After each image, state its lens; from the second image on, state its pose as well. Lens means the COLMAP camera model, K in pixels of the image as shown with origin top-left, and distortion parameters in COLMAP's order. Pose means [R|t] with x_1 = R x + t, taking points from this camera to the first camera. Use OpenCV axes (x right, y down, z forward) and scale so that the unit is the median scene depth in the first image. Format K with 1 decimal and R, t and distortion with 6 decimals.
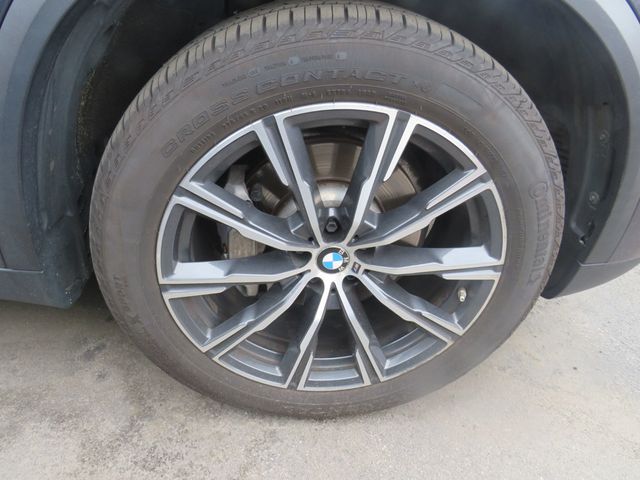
lens RADIAL K [[431.1, 0, 320.0], [0, 431.1, 240.0], [0, 0, 1]] dist [0.046186, 0.000882]
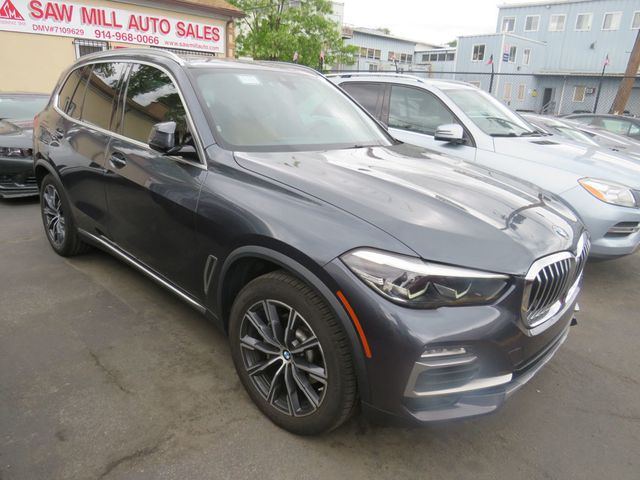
lens RADIAL K [[444.9, 0, 319.7], [0, 444.9, 236.7], [0, 0, 1]] dist [-0.036935, 0.003609]
pose [[0.693874, 0.164403, -0.701078, 2.086024], [-0.374247, 0.914106, -0.156043, -0.284568], [0.615206, 0.370651, 0.695802, -1.119957]]
